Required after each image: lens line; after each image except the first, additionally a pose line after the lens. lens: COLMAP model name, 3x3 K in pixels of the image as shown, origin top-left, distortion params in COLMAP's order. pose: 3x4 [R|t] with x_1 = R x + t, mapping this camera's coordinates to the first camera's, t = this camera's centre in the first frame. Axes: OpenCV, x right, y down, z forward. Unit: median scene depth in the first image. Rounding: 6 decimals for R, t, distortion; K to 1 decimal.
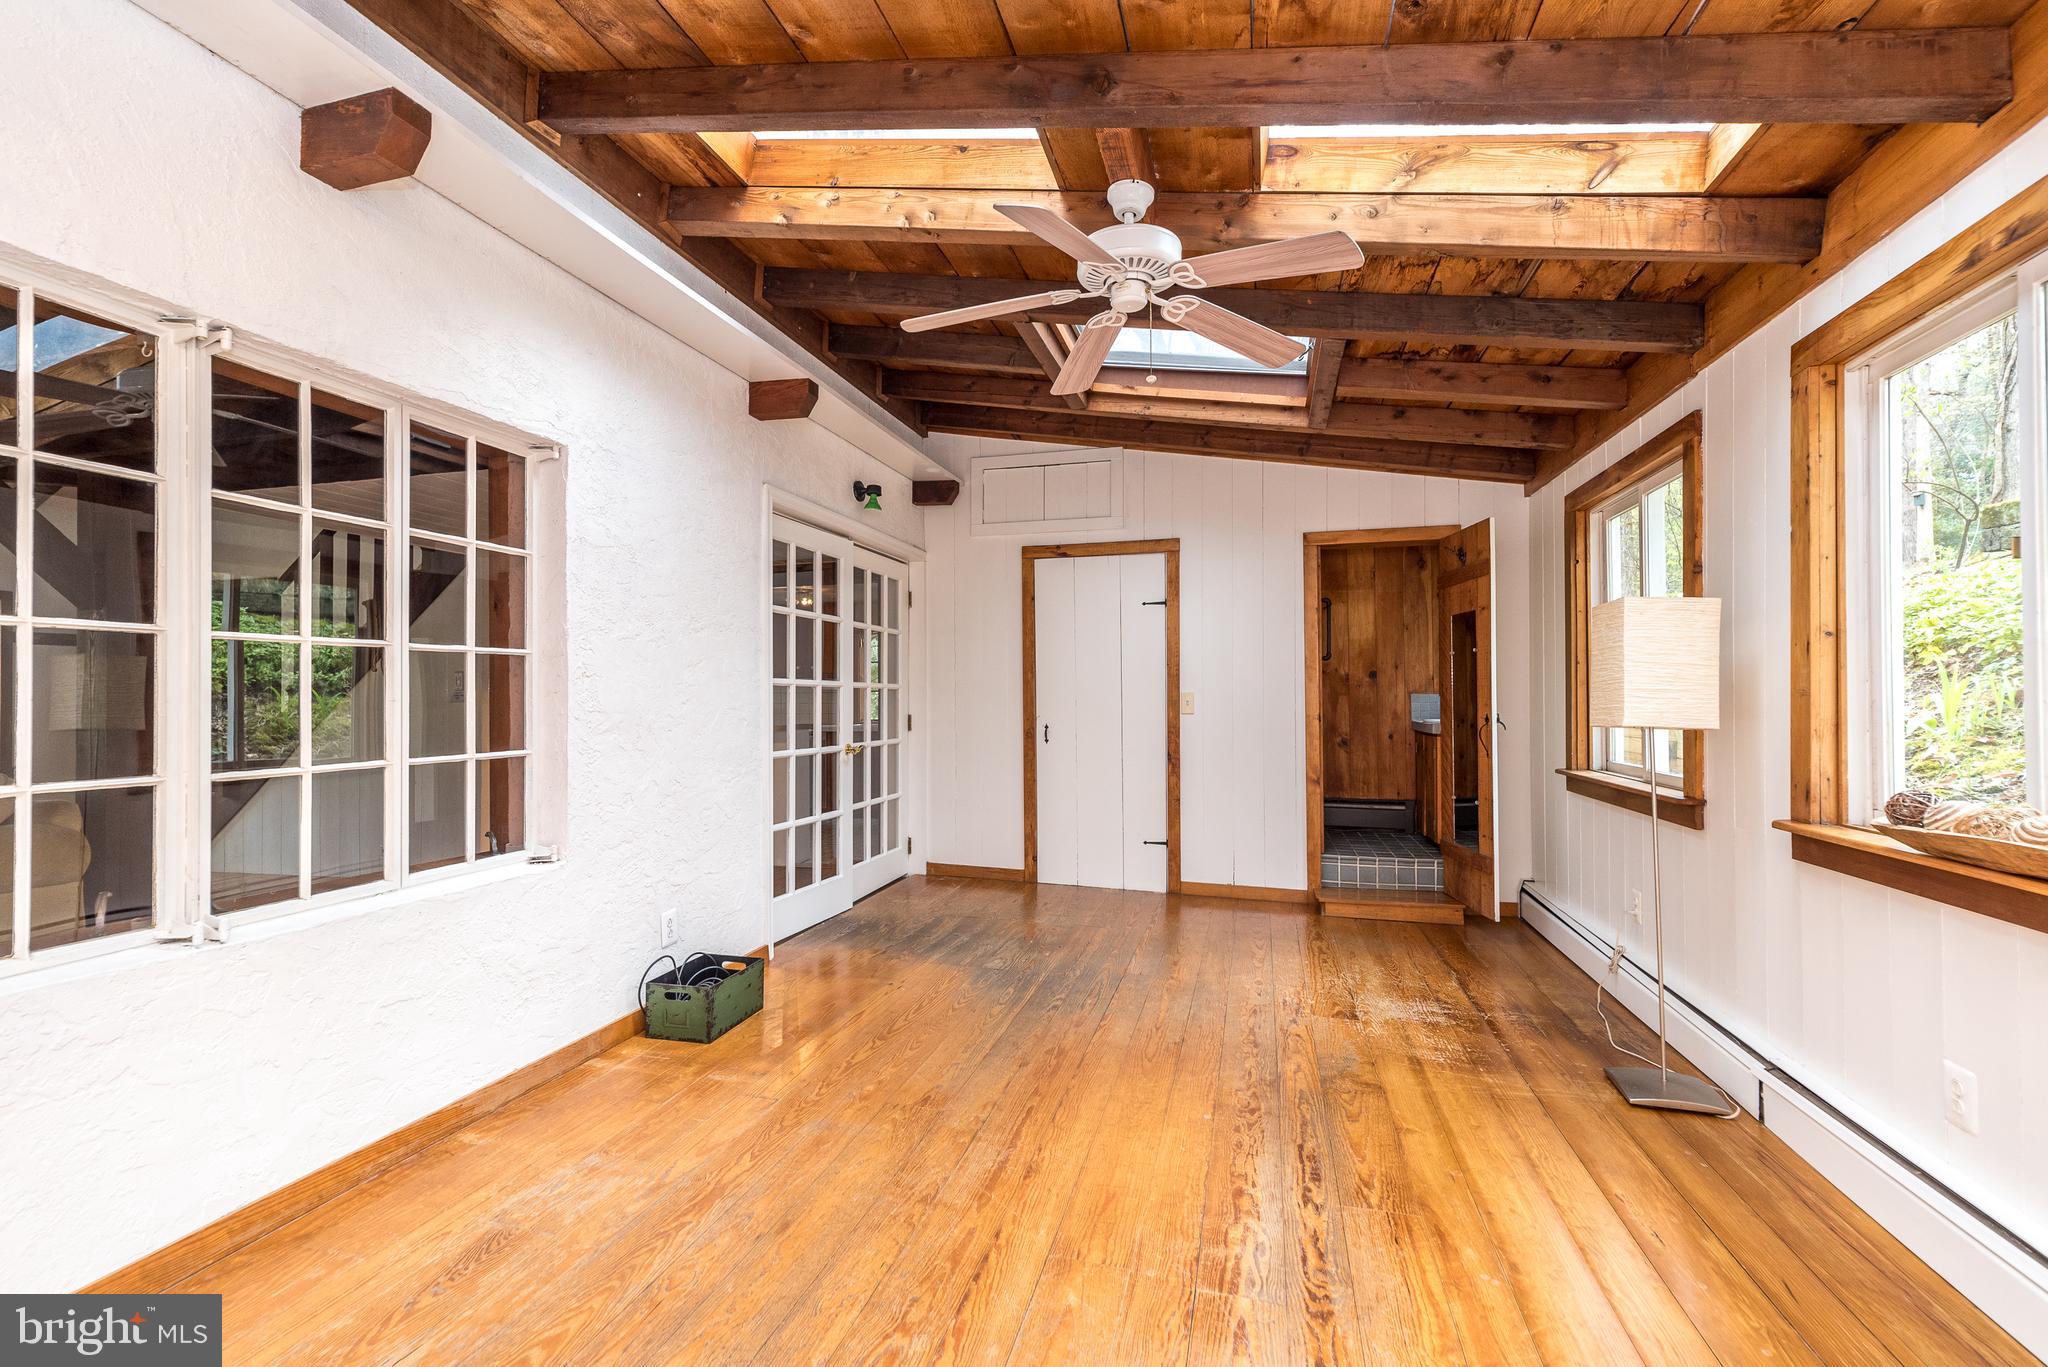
lens RADIAL K [[894.2, 0, 1025.8], [0, 894.2, 687.6], [0, 0, 1]] dist [0.008450, -0.000036]
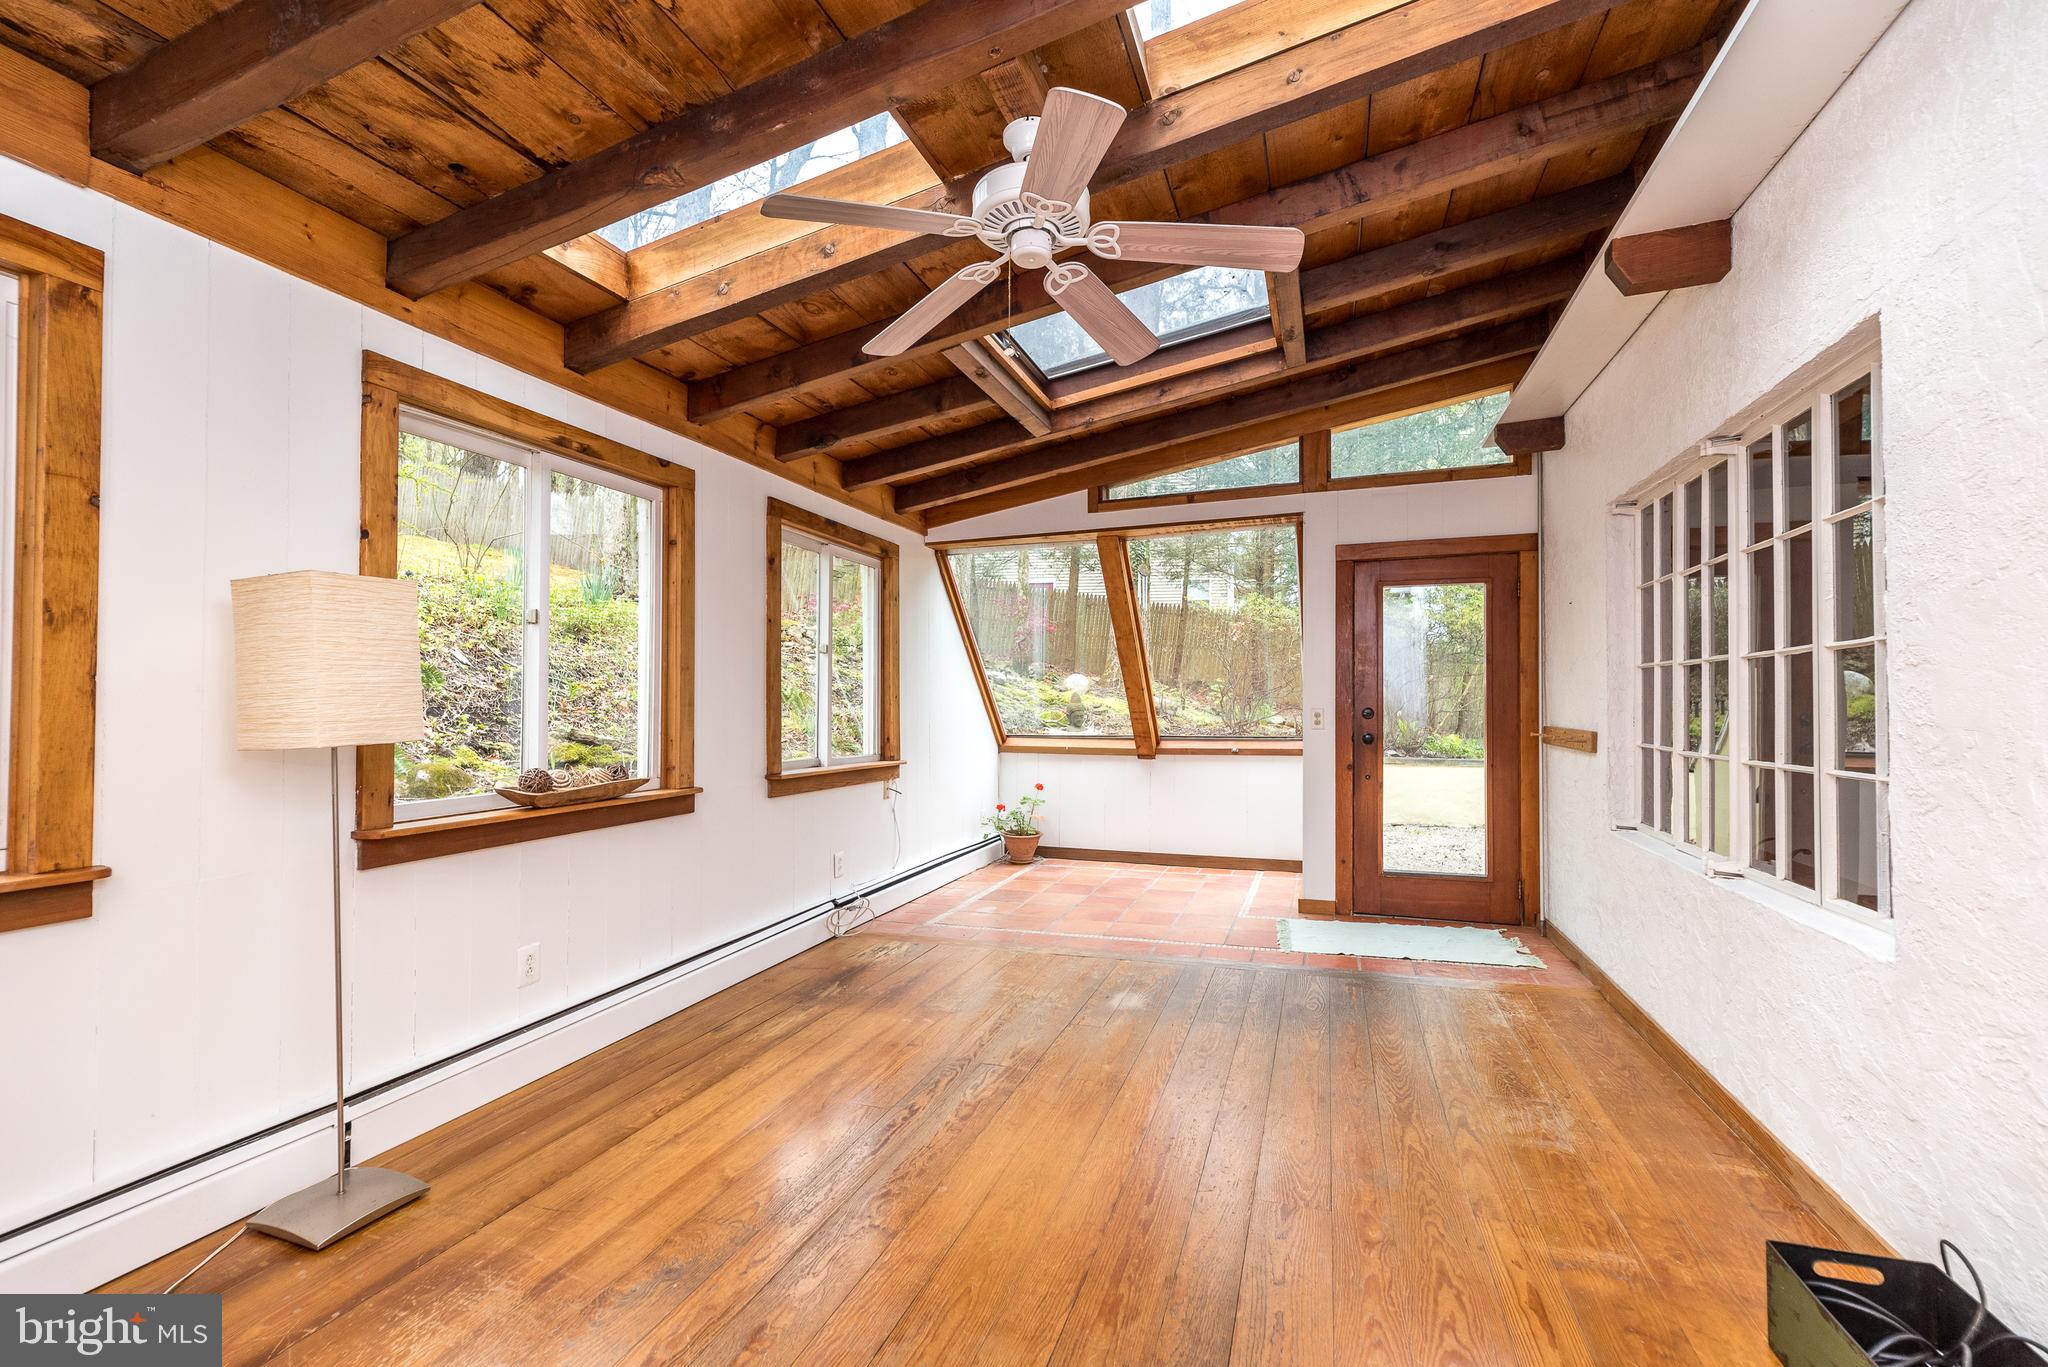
lens RADIAL K [[898.9, 0, 1022.1], [0, 898.9, 688.7], [0, 0, 1]] dist [0.008015, -0.000278]
pose [[-0.997761, 0.003231, 0.066801, 0.071922], [0.001033, 0.999458, -0.032908, 0.026881], [-0.066871, -0.032765, -0.997223, 2.017655]]
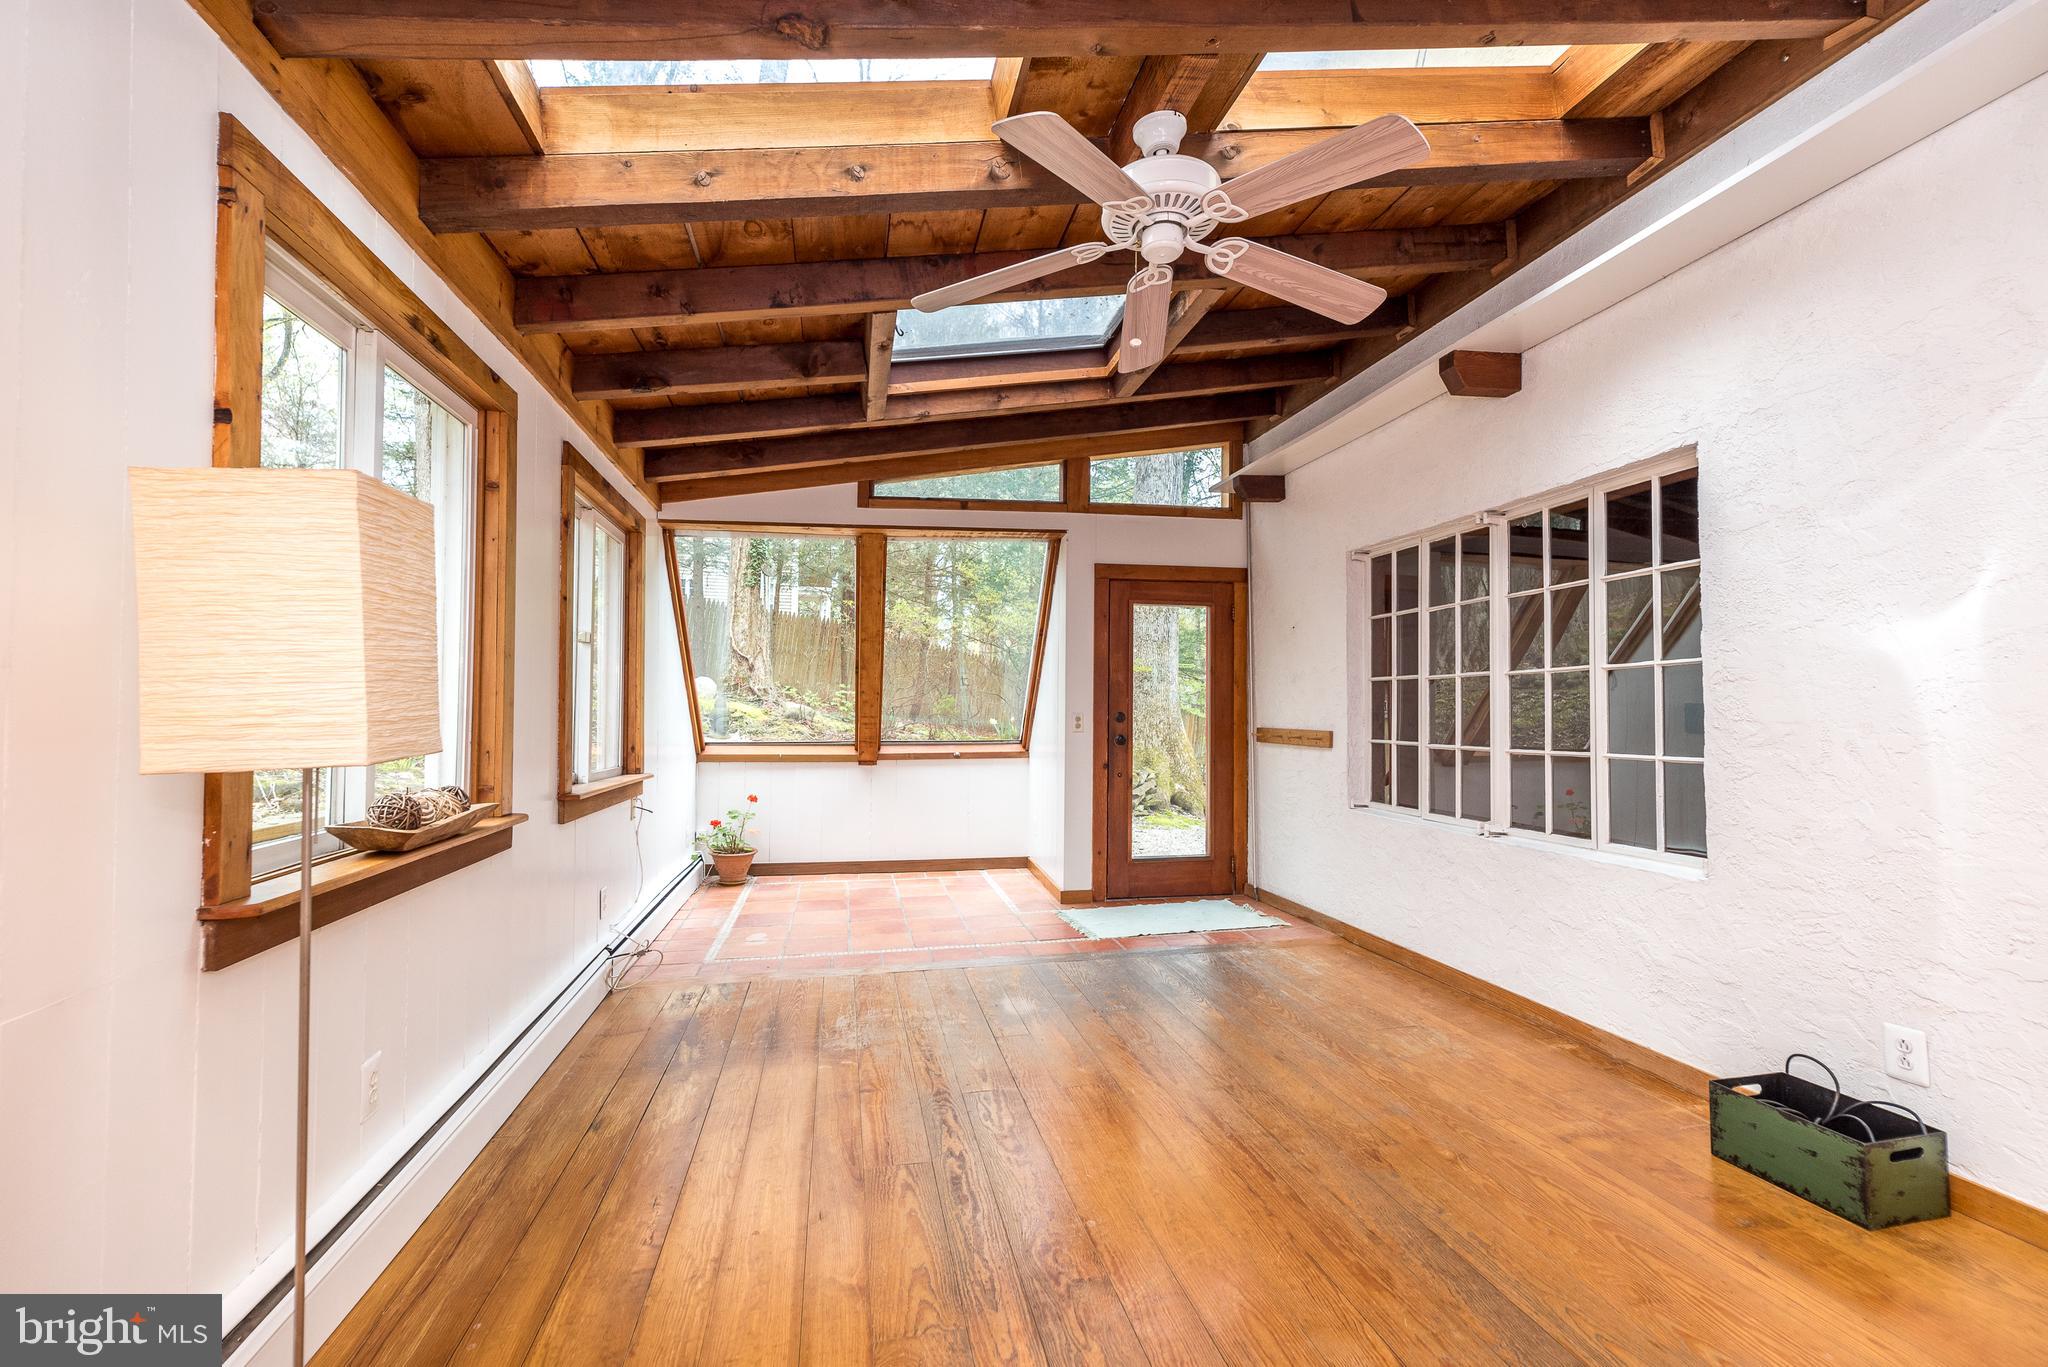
lens RADIAL K [[898.9, 0, 1022.1], [0, 898.9, 688.7], [0, 0, 1]] dist [0.008015, -0.000278]
pose [[-0.896885, -0.012612, -0.442083, 0.668917], [0.005393, 0.999207, -0.039446, 0.032751], [0.442230, -0.037763, -0.896106, 1.844986]]
